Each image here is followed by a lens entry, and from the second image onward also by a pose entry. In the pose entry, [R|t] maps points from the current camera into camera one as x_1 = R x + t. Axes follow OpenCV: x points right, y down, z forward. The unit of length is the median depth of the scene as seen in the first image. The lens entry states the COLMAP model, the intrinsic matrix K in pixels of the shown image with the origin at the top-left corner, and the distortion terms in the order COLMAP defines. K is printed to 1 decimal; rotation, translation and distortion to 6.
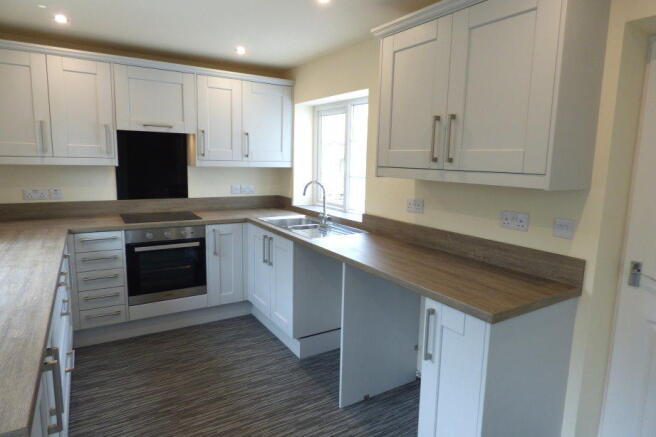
lens RADIAL K [[399.8, 0, 330.4], [0, 399.8, 218.5], [0, 0, 1]] dist [0.002466, -0.001698]
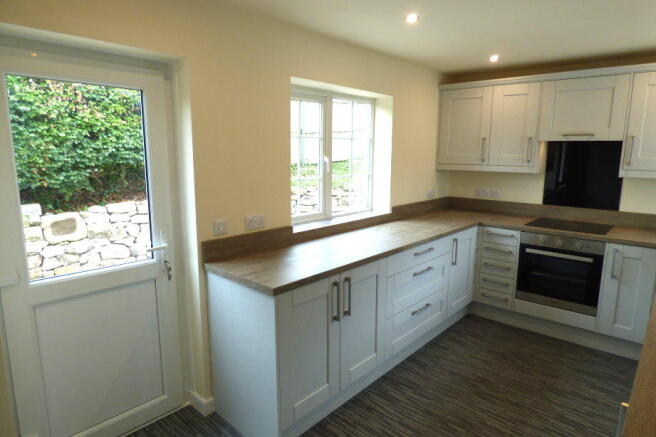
lens RADIAL K [[399.8, 0, 329.4], [0, 399.8, 217.9], [0, 0, 1]] dist [0.002466, -0.001698]
pose [[0.275342, 0.142252, -0.950764, 0.394679], [-0.140900, 0.984283, 0.106462, -0.049988], [0.950965, 0.104649, 0.291057, 0.152080]]
